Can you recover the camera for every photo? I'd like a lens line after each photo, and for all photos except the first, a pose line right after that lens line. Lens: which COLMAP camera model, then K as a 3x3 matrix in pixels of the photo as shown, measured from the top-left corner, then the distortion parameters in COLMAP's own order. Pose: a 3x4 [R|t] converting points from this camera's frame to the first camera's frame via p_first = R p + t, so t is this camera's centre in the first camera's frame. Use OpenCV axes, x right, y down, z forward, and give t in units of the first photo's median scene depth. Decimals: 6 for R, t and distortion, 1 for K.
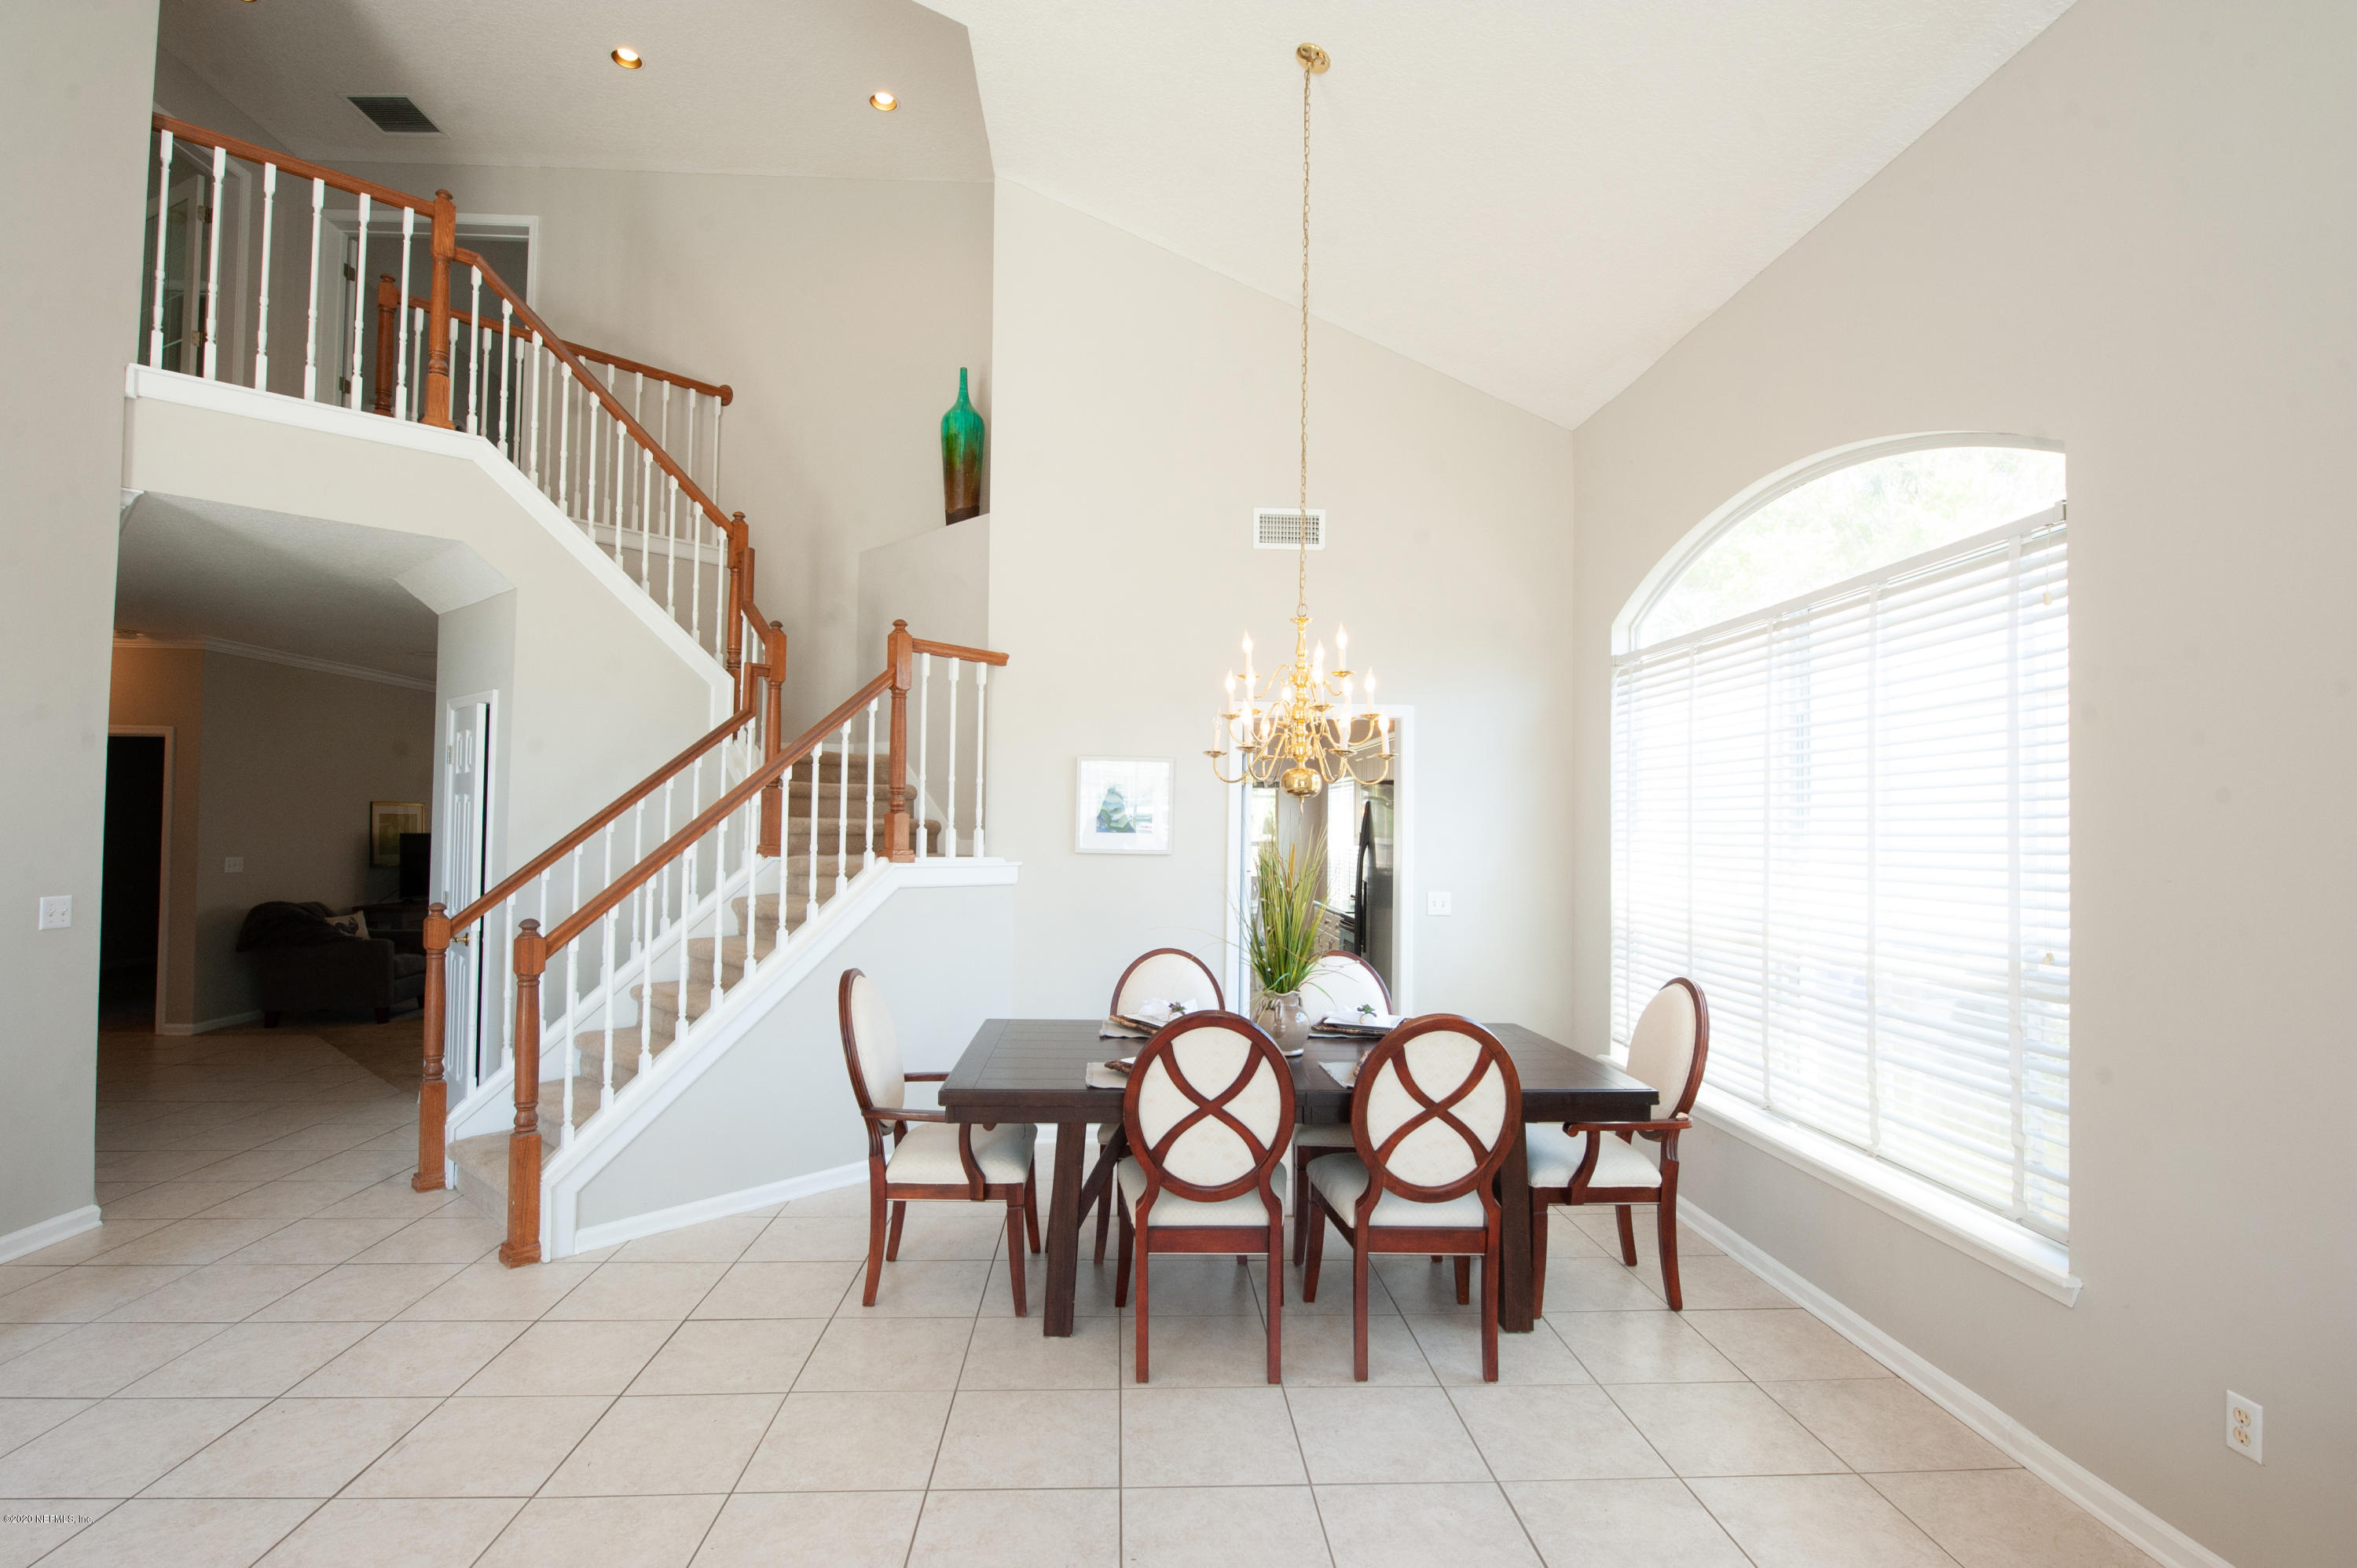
lens RADIAL K [[1111.0, 0, 1176.3], [0, 1111.0, 793.5], [0, 0, 1]] dist [-0.008630, -0.000286]
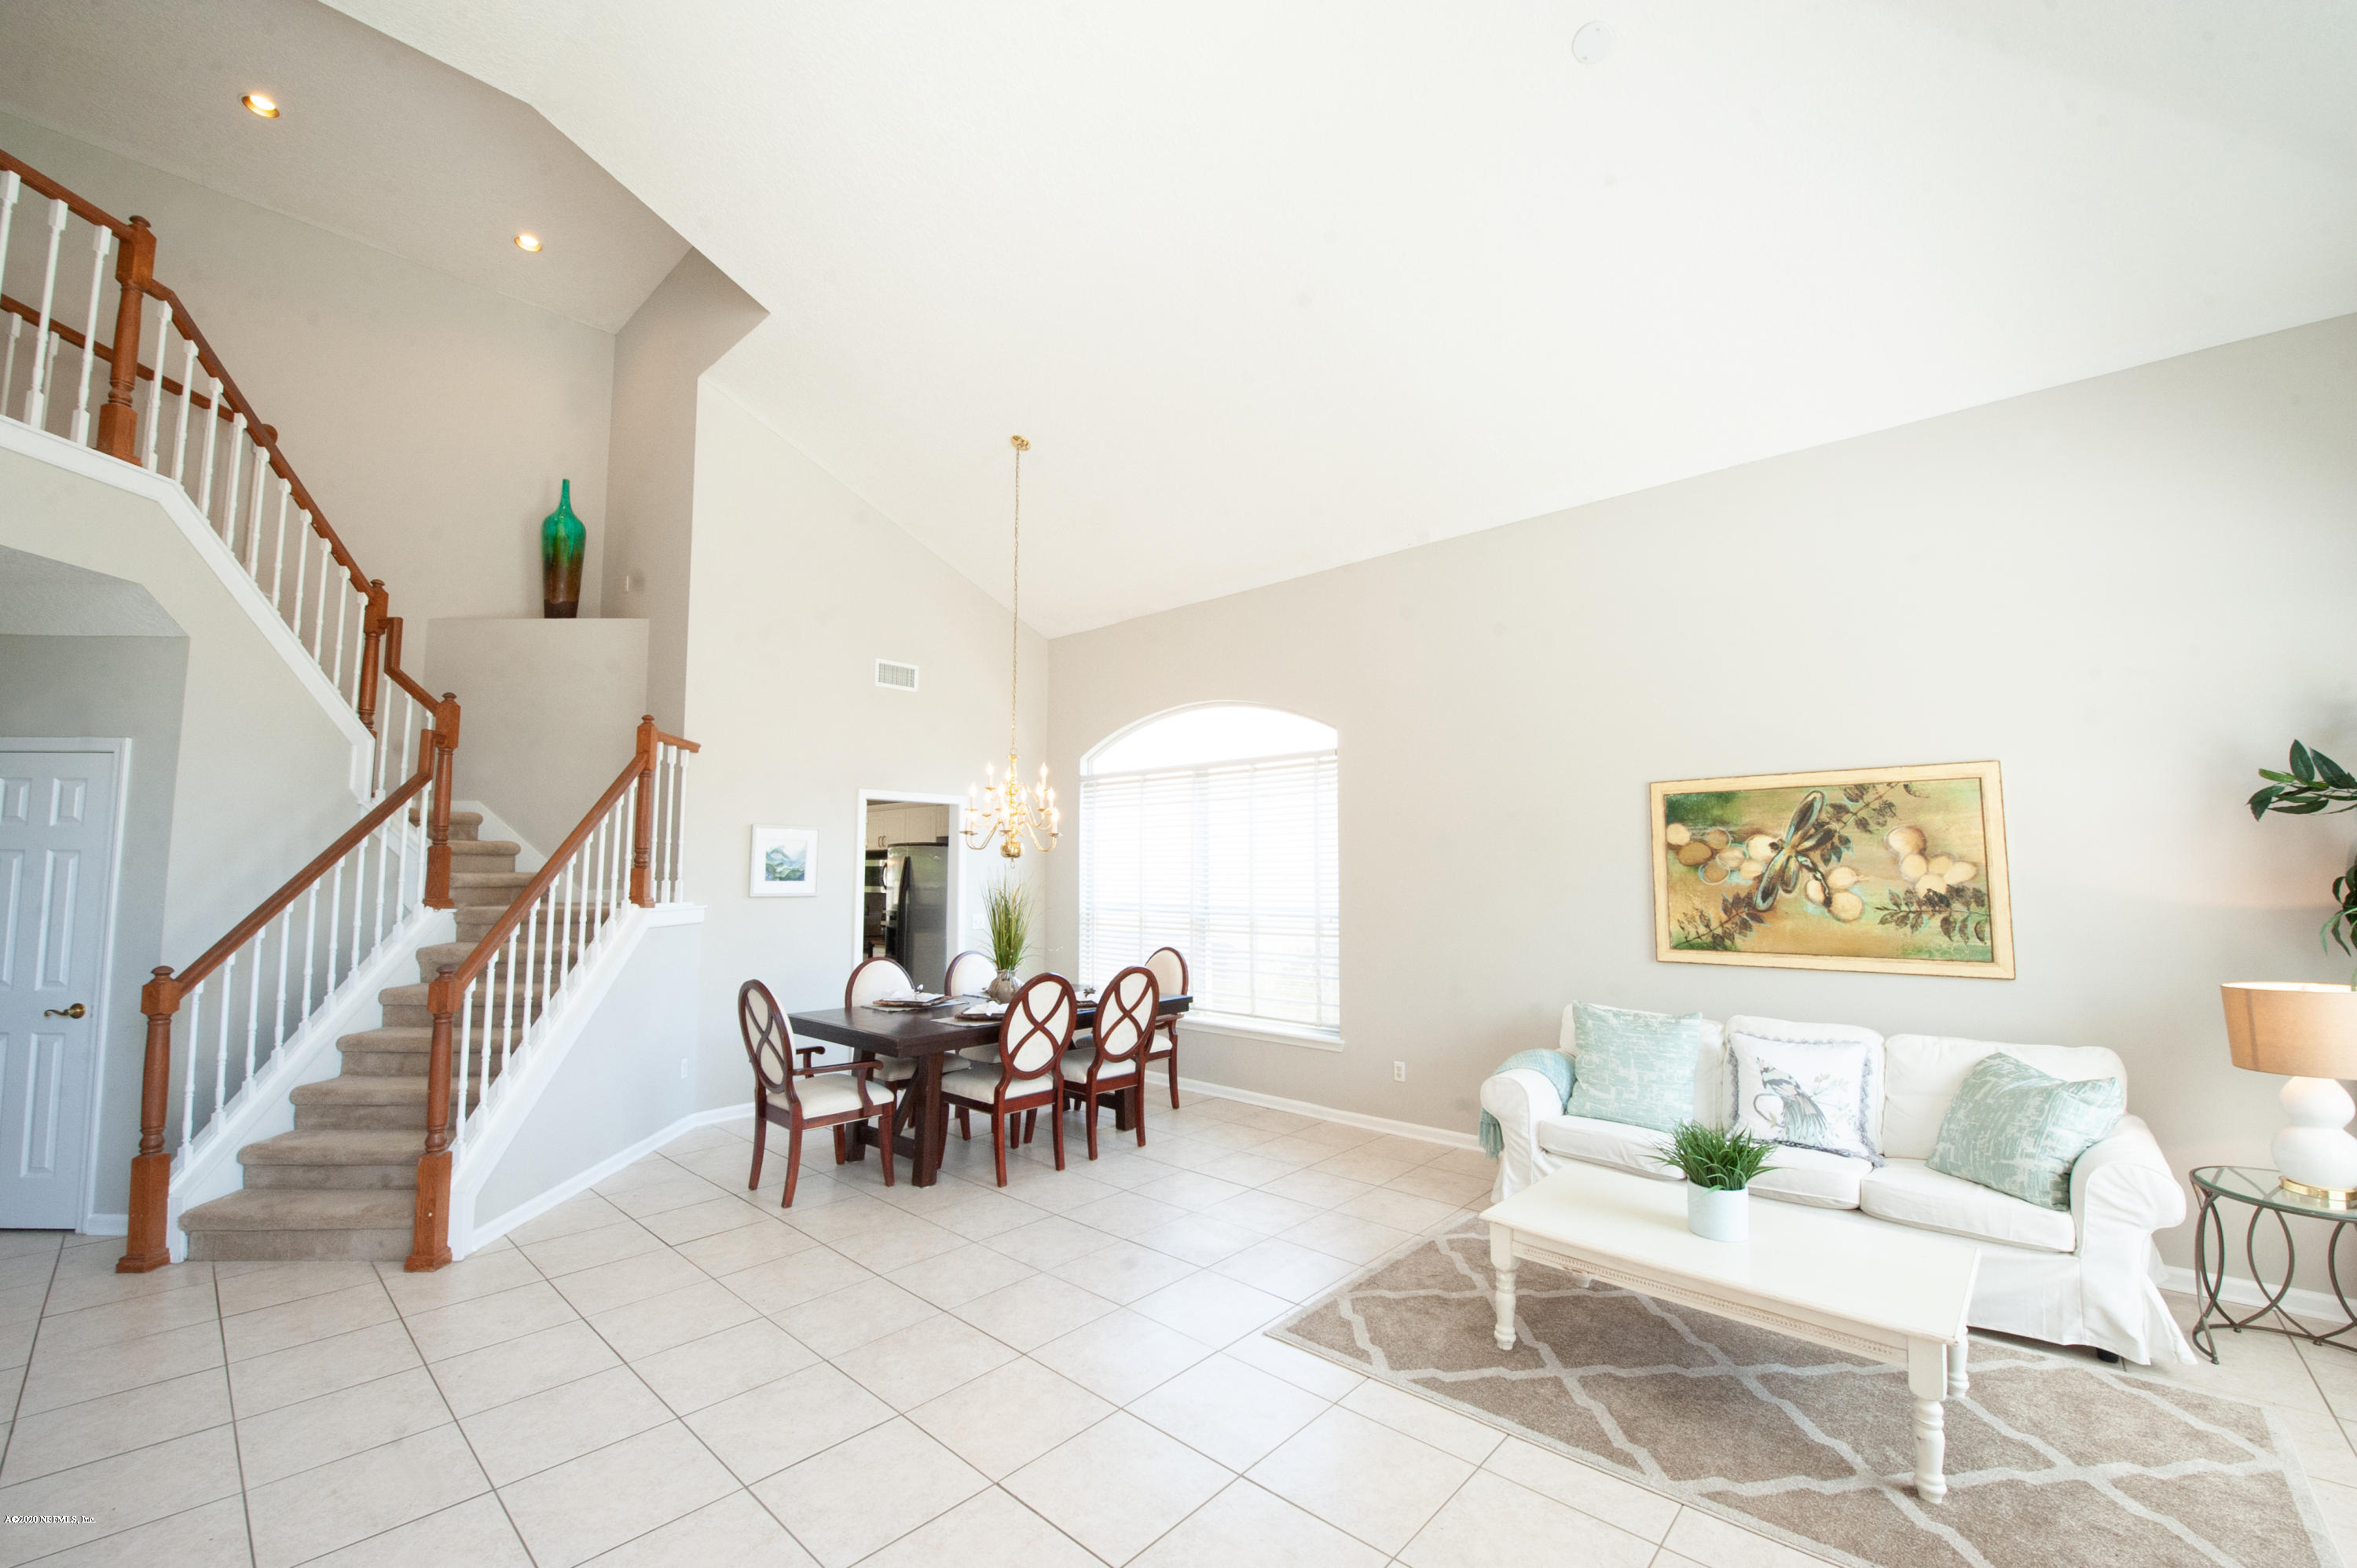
lens RADIAL K [[937.1, 0, 1184.0], [0, 937.1, 794.2], [0, 0, 1]] dist [-0.015229, -0.002674]
pose [[0.707026, 0.045526, 0.705721, -0.612855], [-0.010323, 0.998484, -0.054071, -0.016292], [-0.707112, 0.030944, 0.706424, -0.195775]]
